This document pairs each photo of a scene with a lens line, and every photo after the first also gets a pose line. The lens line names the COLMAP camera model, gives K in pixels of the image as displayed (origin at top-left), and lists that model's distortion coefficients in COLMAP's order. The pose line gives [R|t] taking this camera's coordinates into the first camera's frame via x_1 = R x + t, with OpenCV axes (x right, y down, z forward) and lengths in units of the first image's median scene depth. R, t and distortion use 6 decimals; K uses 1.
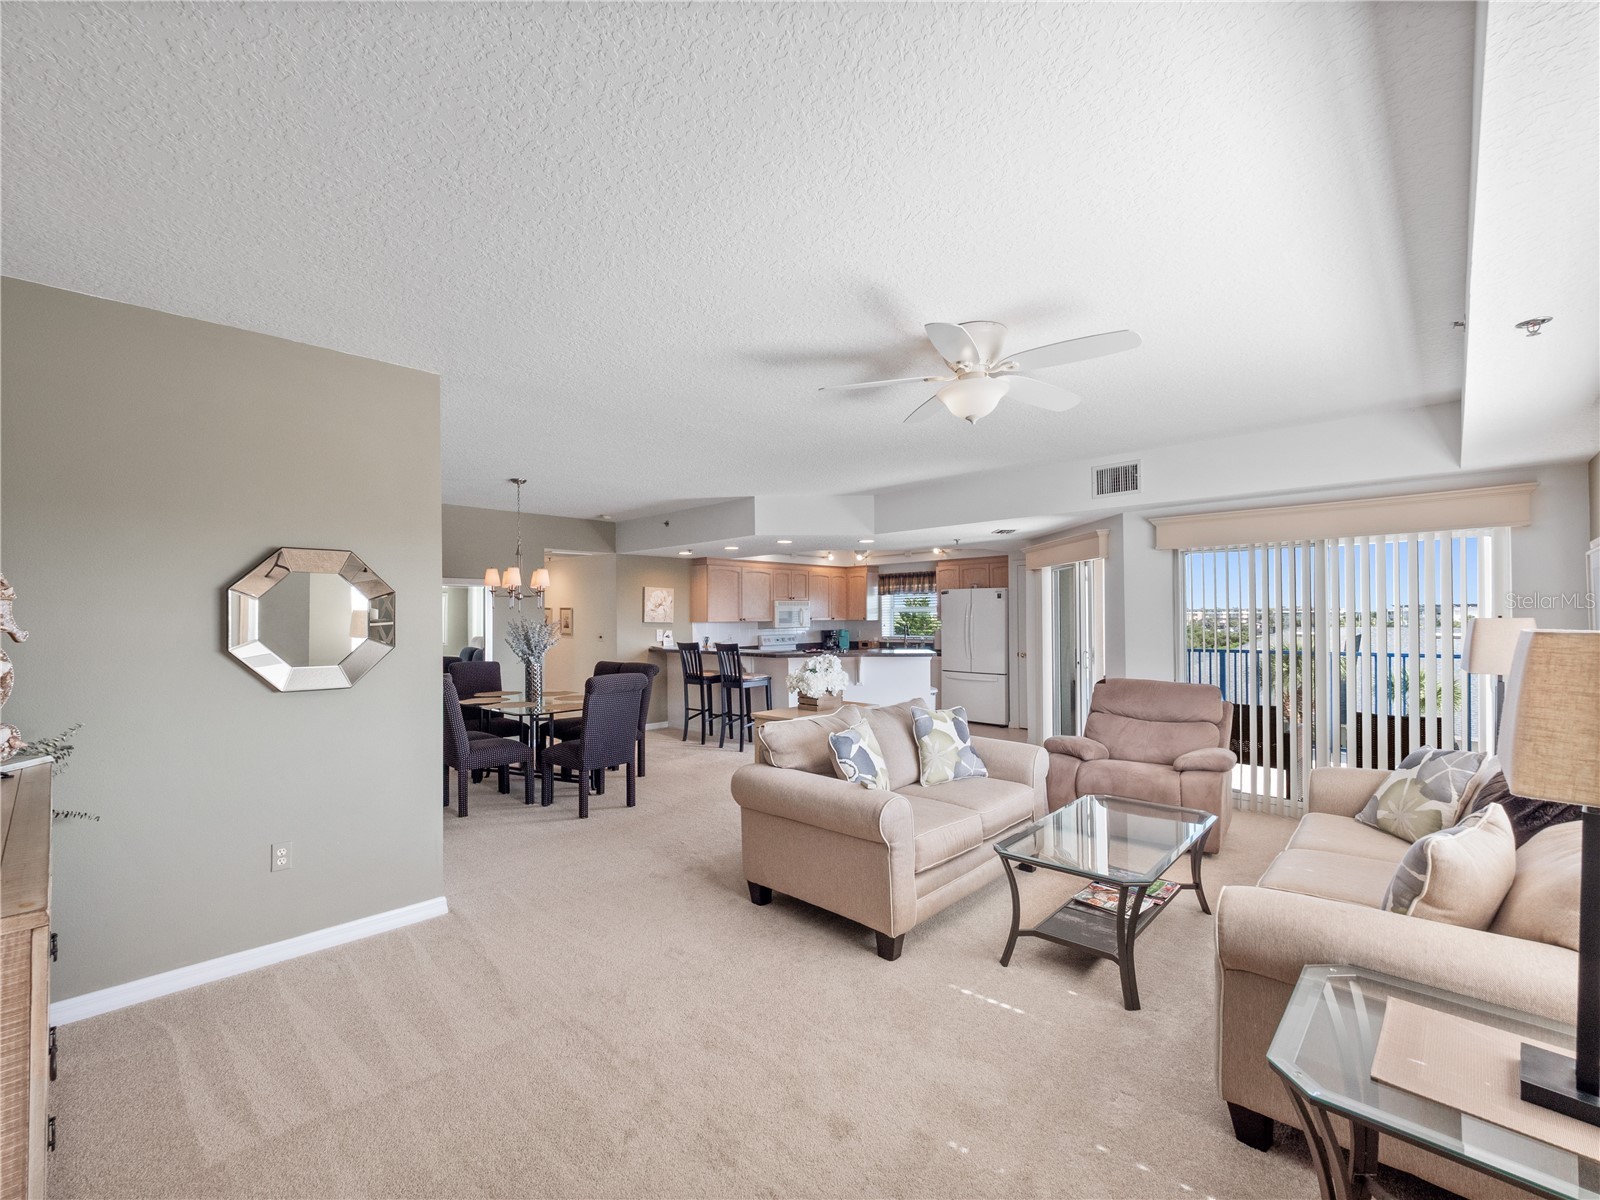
lens RADIAL K [[679.8, 0, 795.5], [0, 679.8, 608.2], [0, 0, 1]] dist [0.000974, -0.000016]
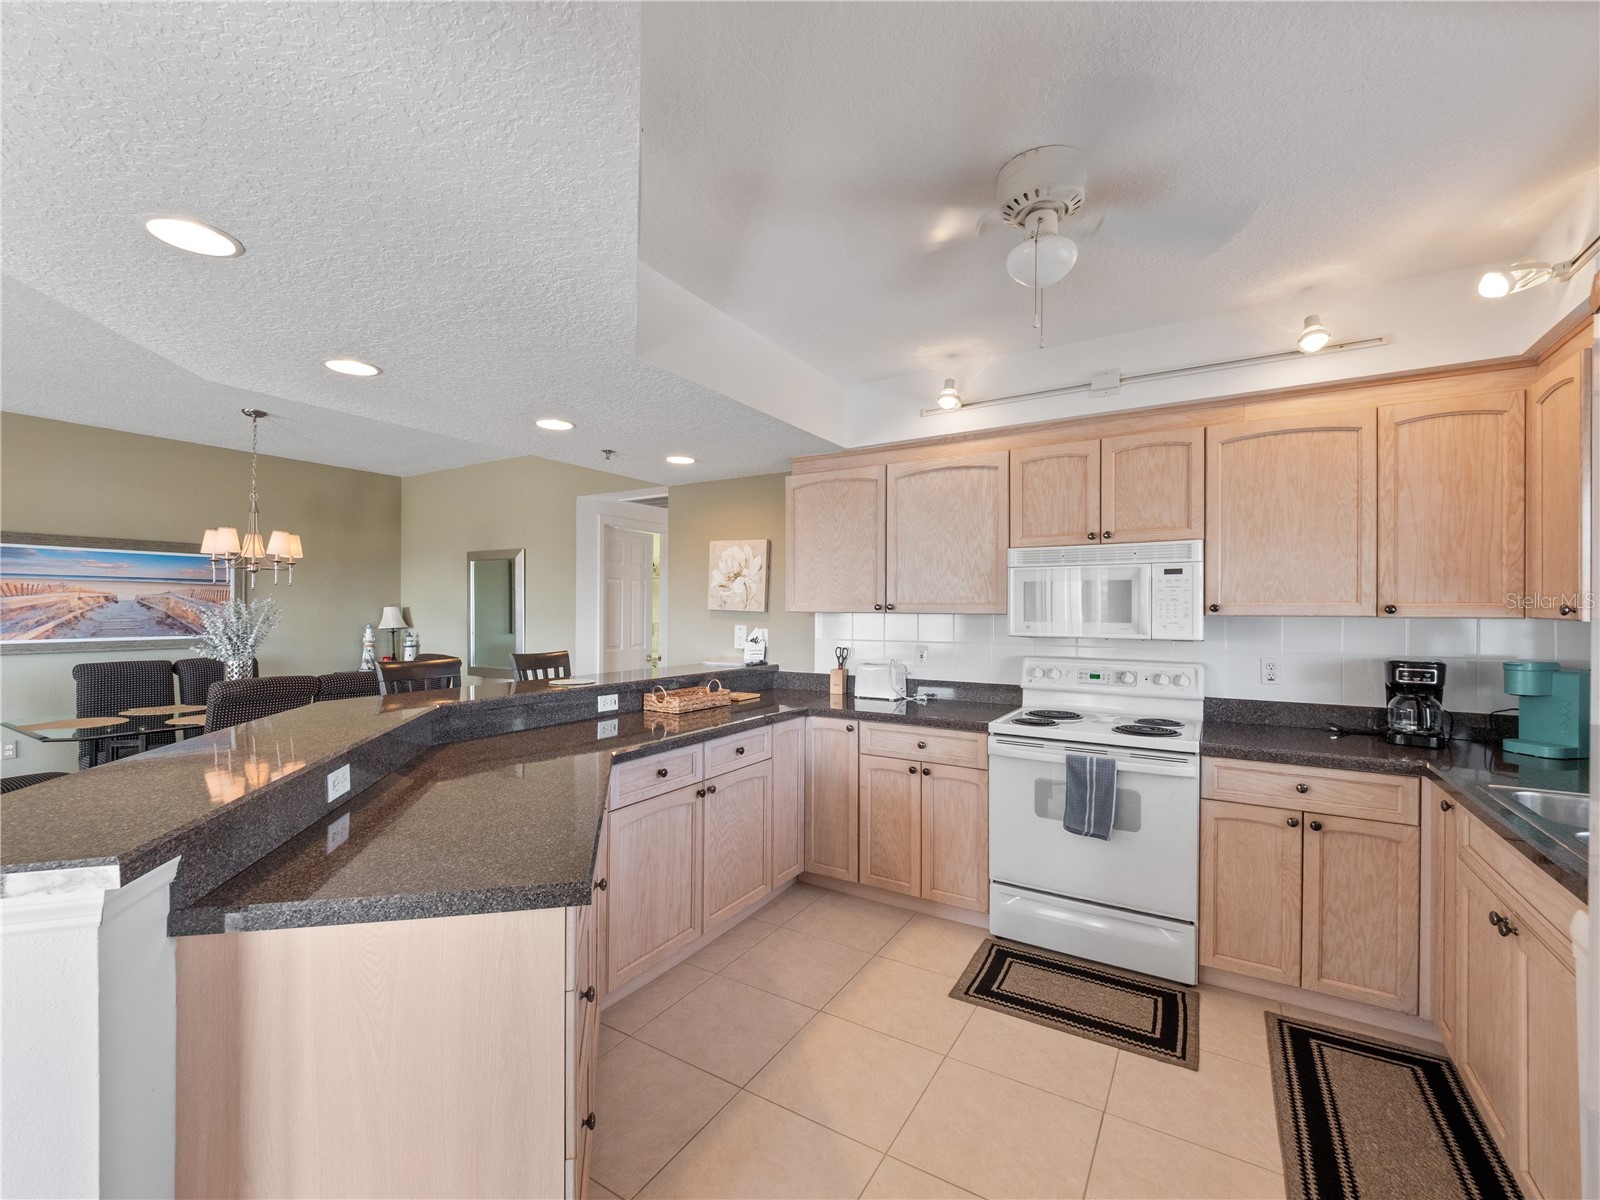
lens RADIAL K [[679.8, 0, 808.0], [0, 679.8, 607.1], [0, 0, 1]] dist [0.000974, -0.000016]
pose [[0.229776, 0.006575, -0.973221, 0.282676], [0.003033, 0.999967, 0.007471, 0.014616], [0.973239, -0.004668, 0.229749, 0.925324]]
